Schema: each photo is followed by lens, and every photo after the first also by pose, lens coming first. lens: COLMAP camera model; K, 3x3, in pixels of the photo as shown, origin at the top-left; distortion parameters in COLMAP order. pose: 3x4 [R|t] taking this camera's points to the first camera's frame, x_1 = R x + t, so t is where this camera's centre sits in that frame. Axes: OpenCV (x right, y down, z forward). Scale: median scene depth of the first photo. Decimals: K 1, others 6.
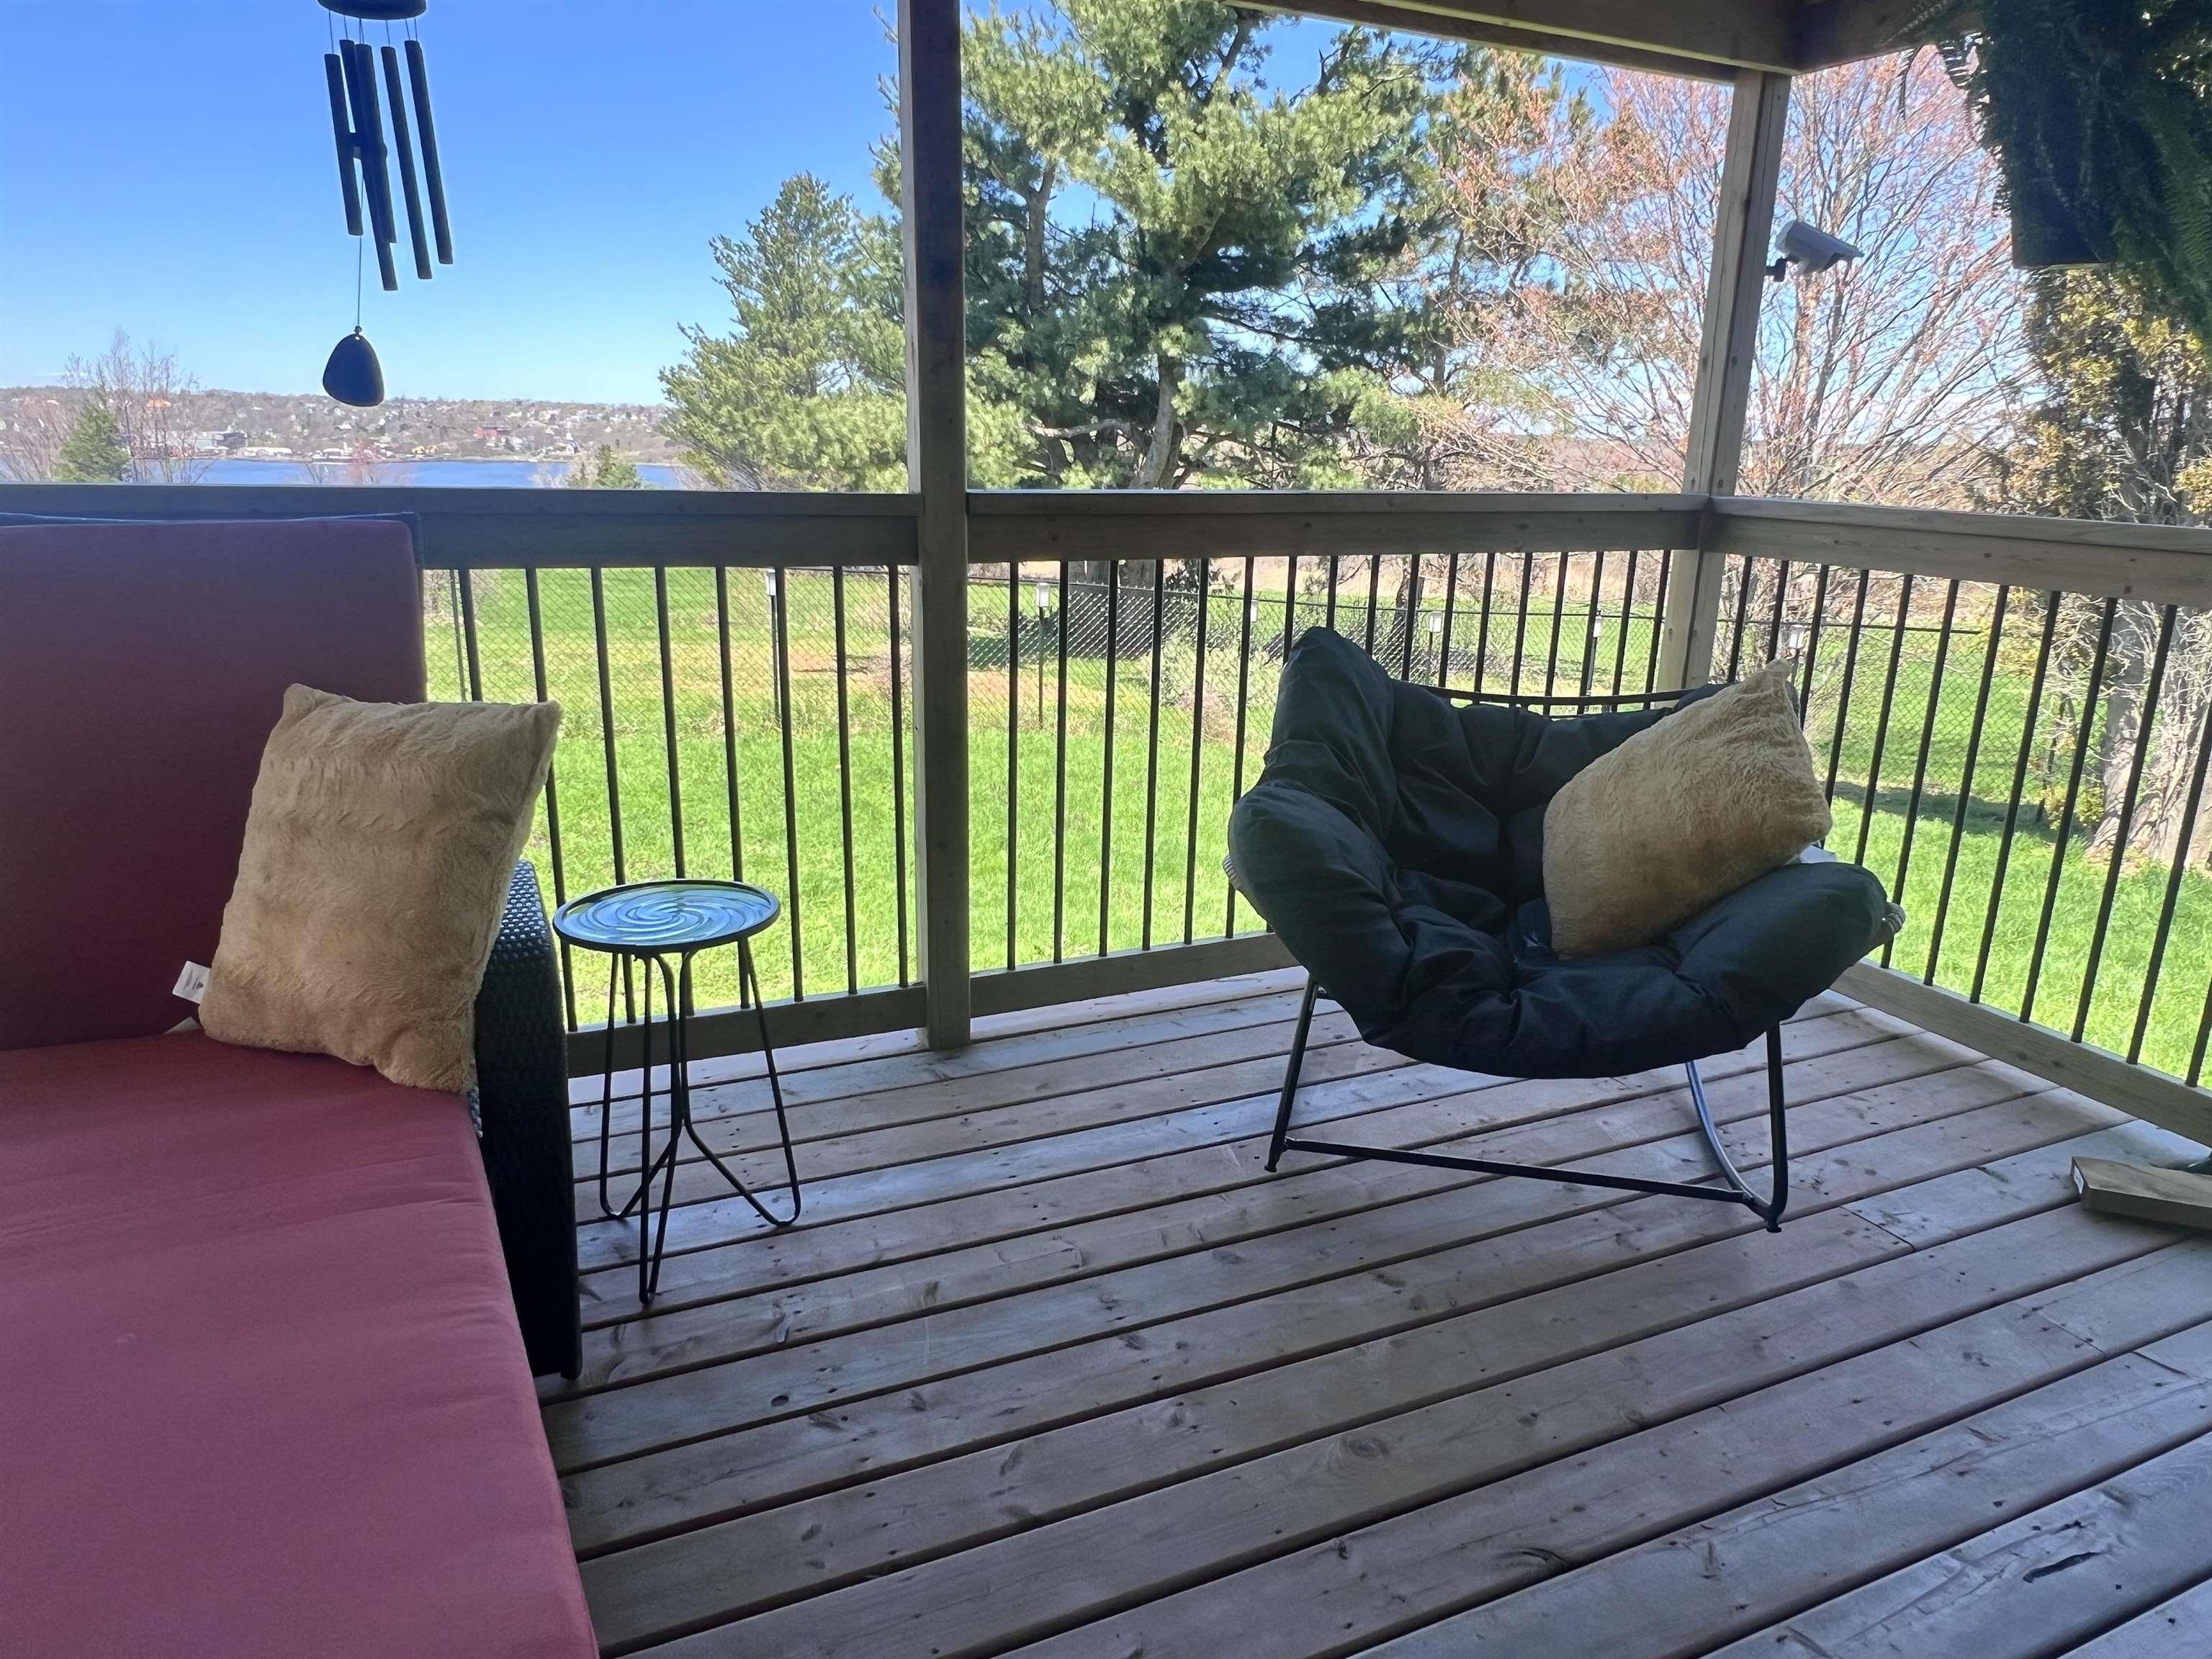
lens RADIAL K [[1426.5, 0, 1109.2], [0, 1426.5, 839.1], [0, 0, 1]] dist [-0.005864, 0.002774]
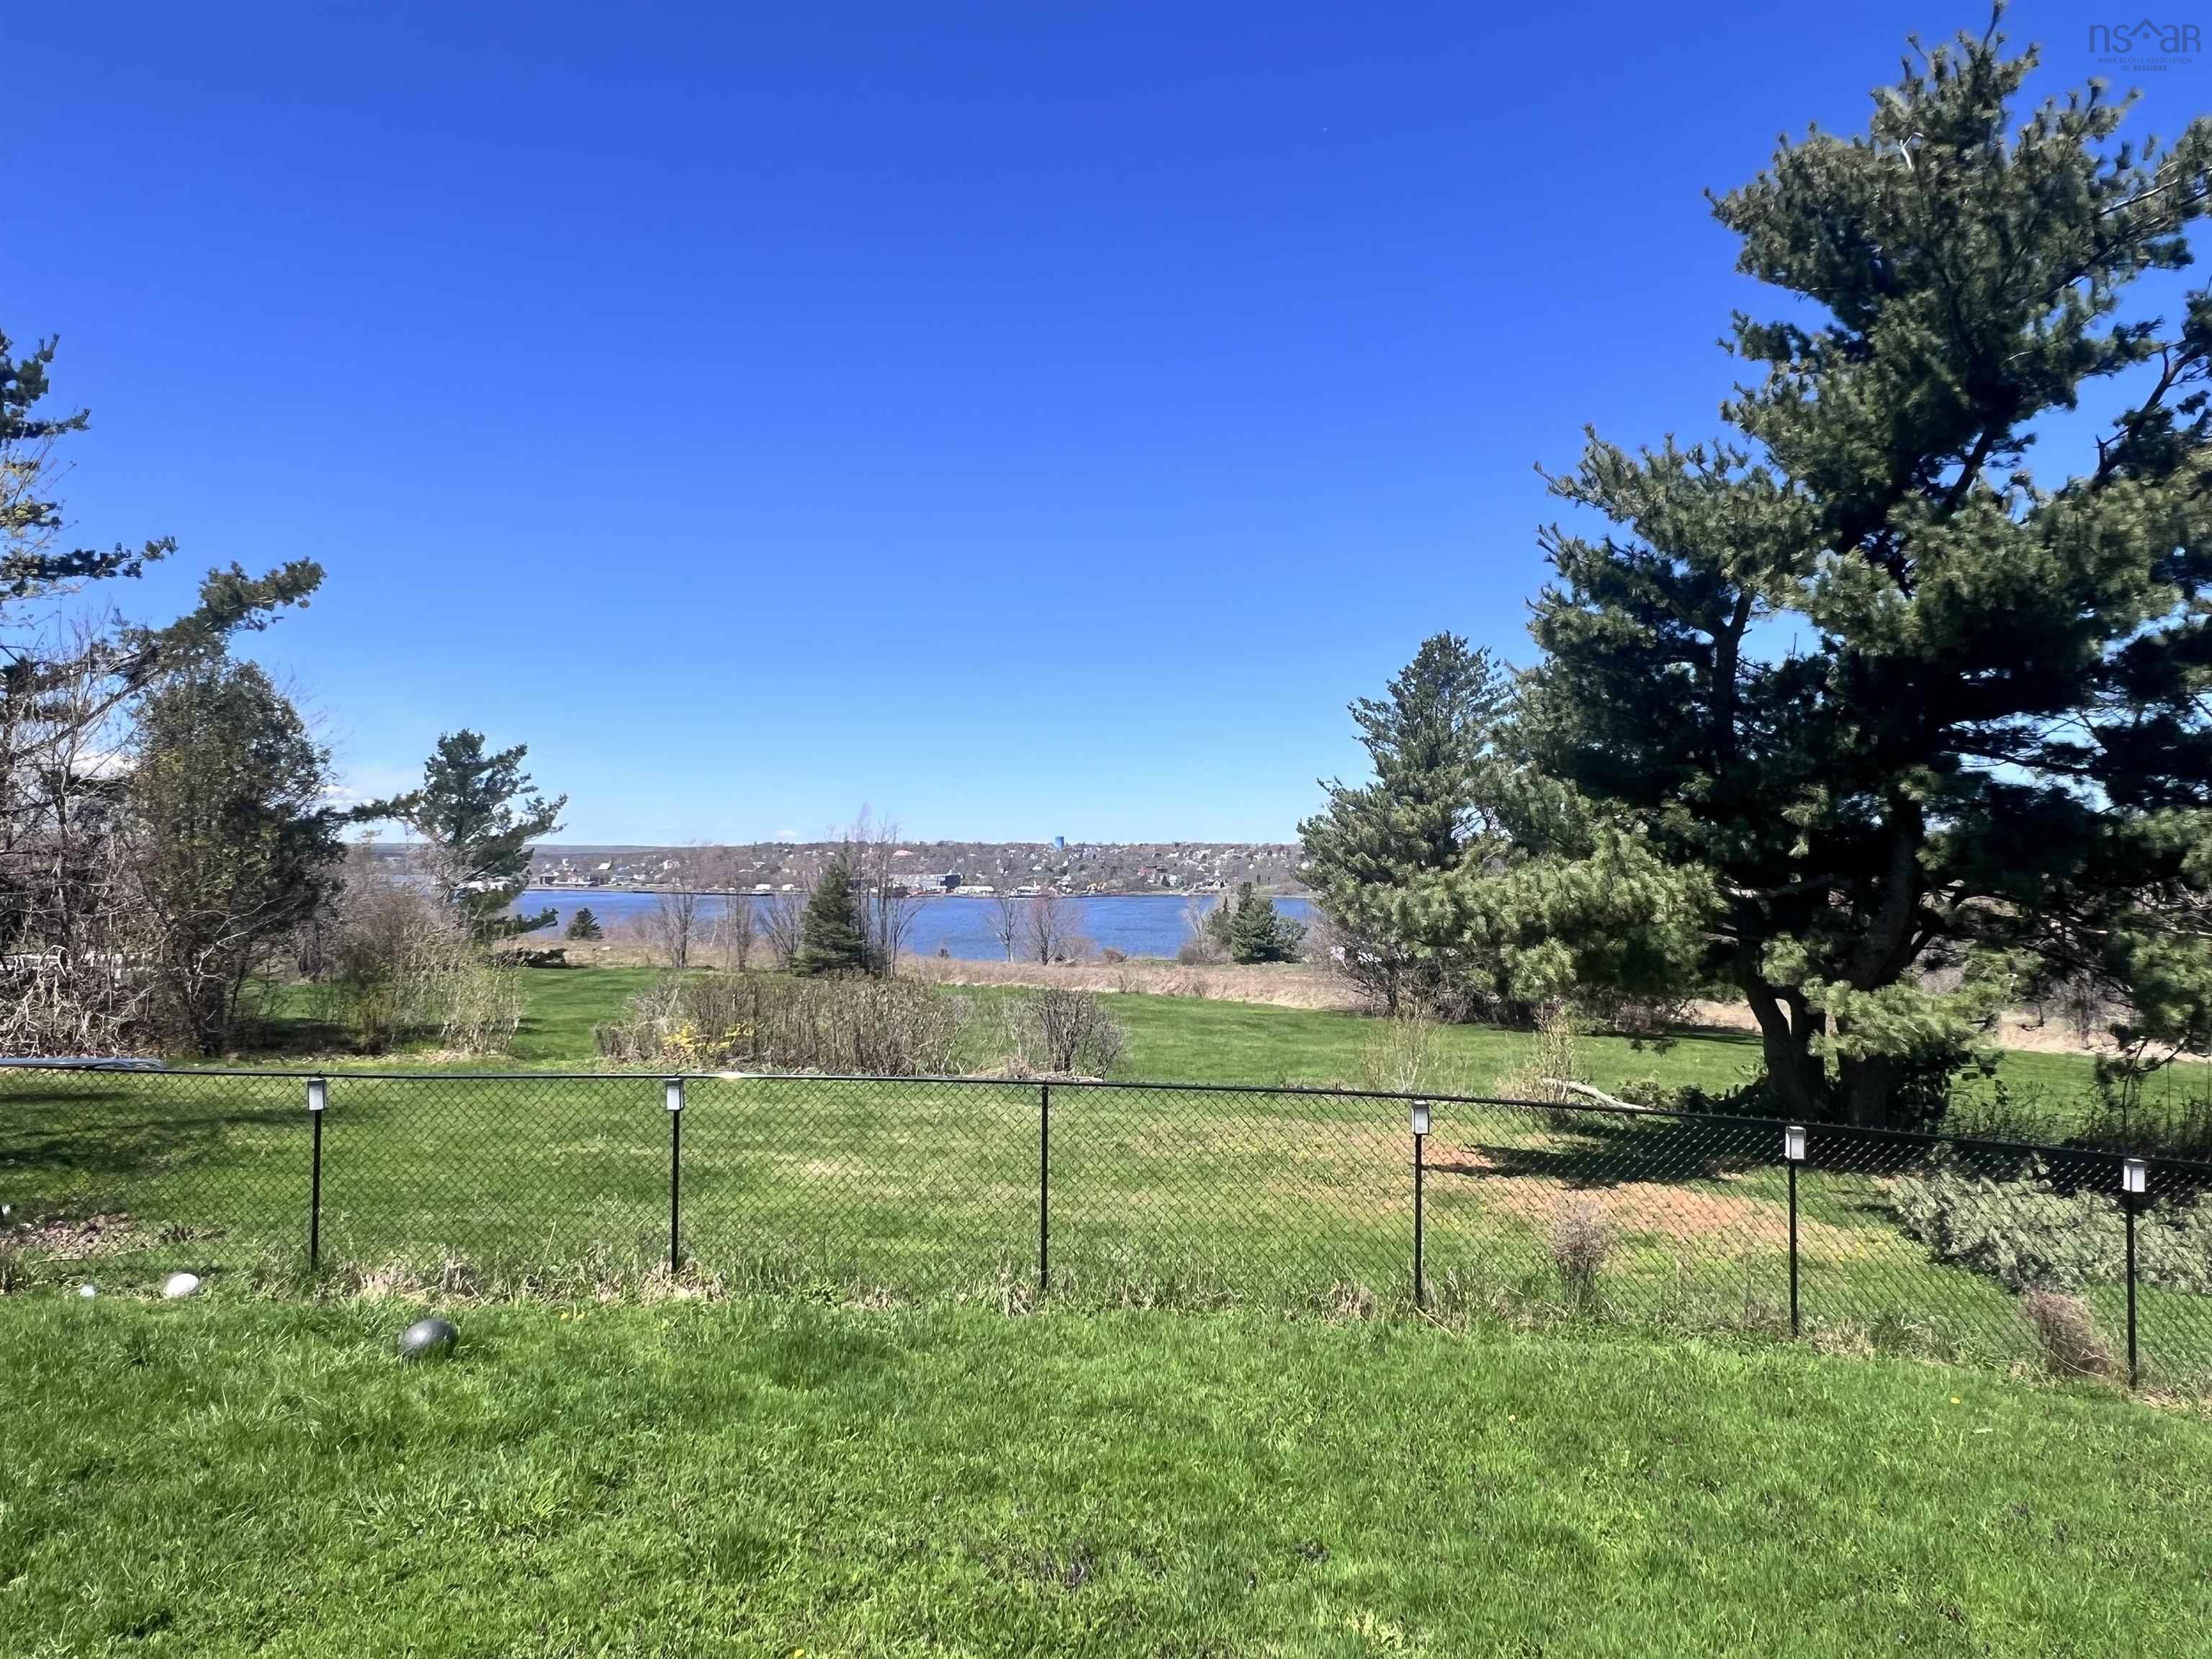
lens RADIAL K [[1423.6, 0, 1104.7], [0, 1423.6, 838.1], [0, 0, 1]] dist [-0.003180, 0.000848]
pose [[0.909342, -0.029135, -0.415029, -0.038696], [-0.093560, 0.957675, -0.272222, -0.058135], [0.405394, 0.286373, 0.868128, 0.127406]]
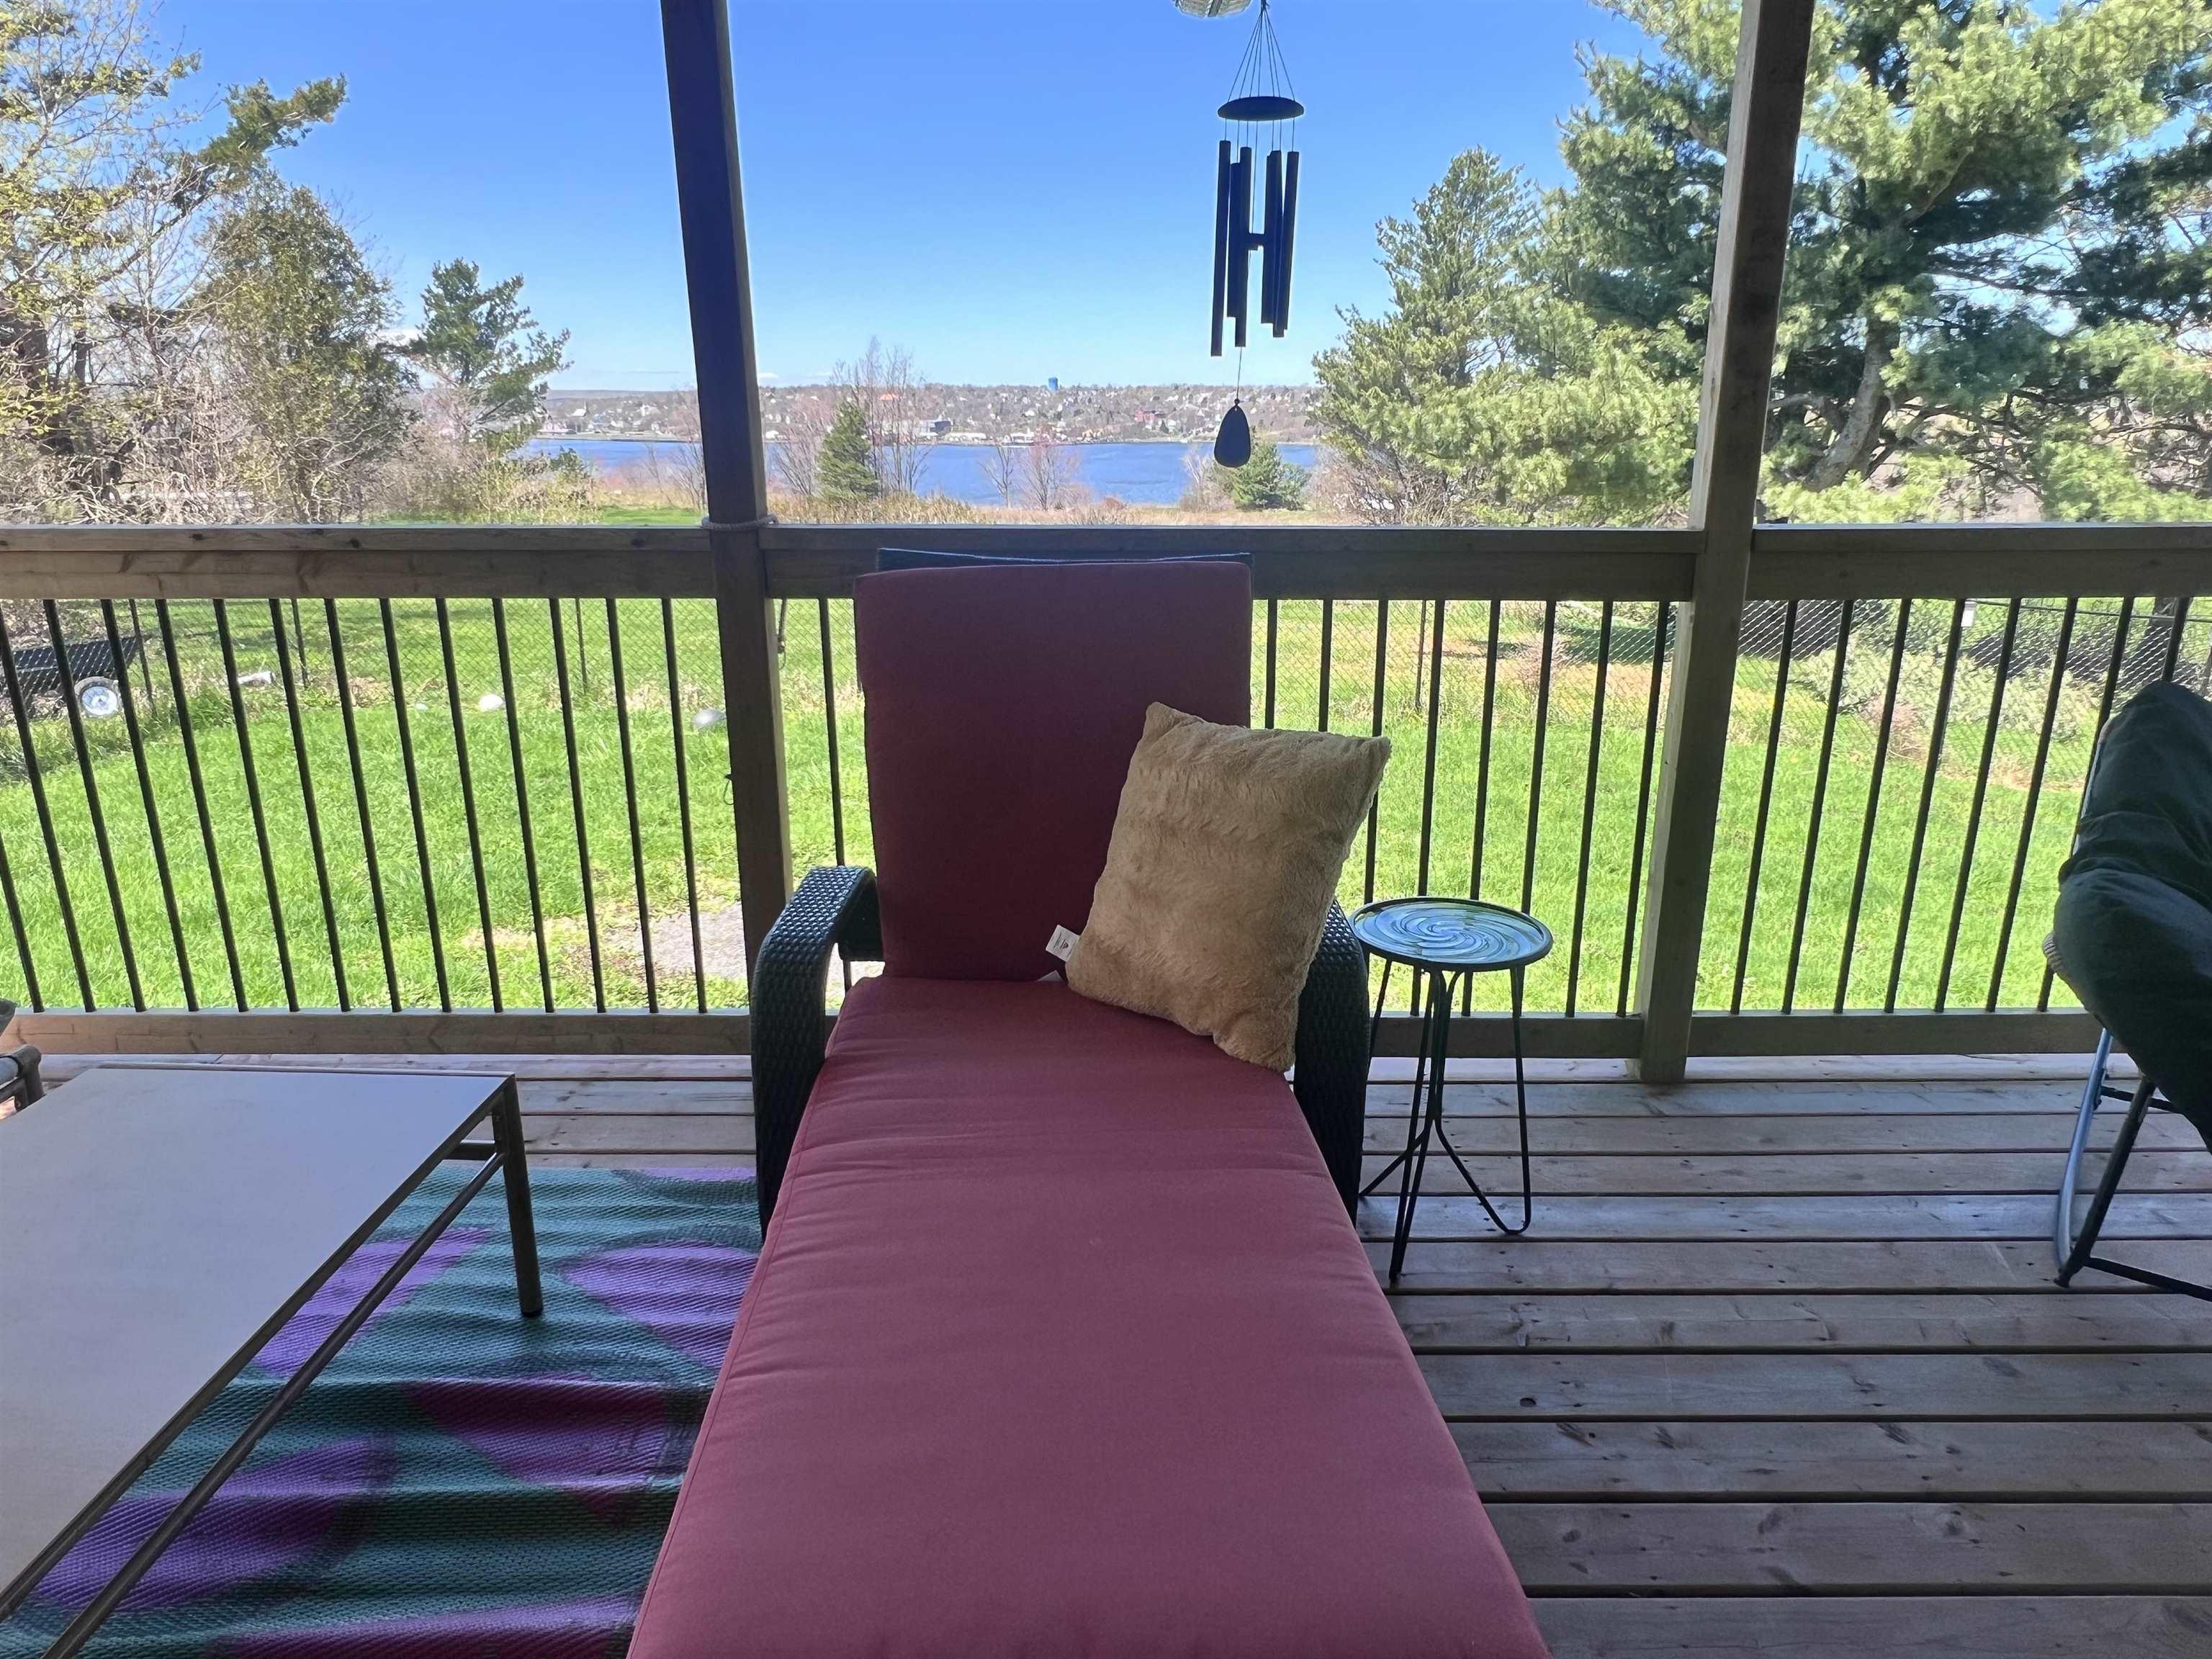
lens RADIAL K [[1425.4, 0, 1099.2], [0, 1425.4, 841.9], [0, 0, 1]] dist [-0.006851, 0.004868]
pose [[0.909038, 0.098032, -0.405018, -0.011053], [-0.091047, 0.995176, 0.036526, -0.002902], [0.406645, 0.003672, 0.913579, -0.009143]]
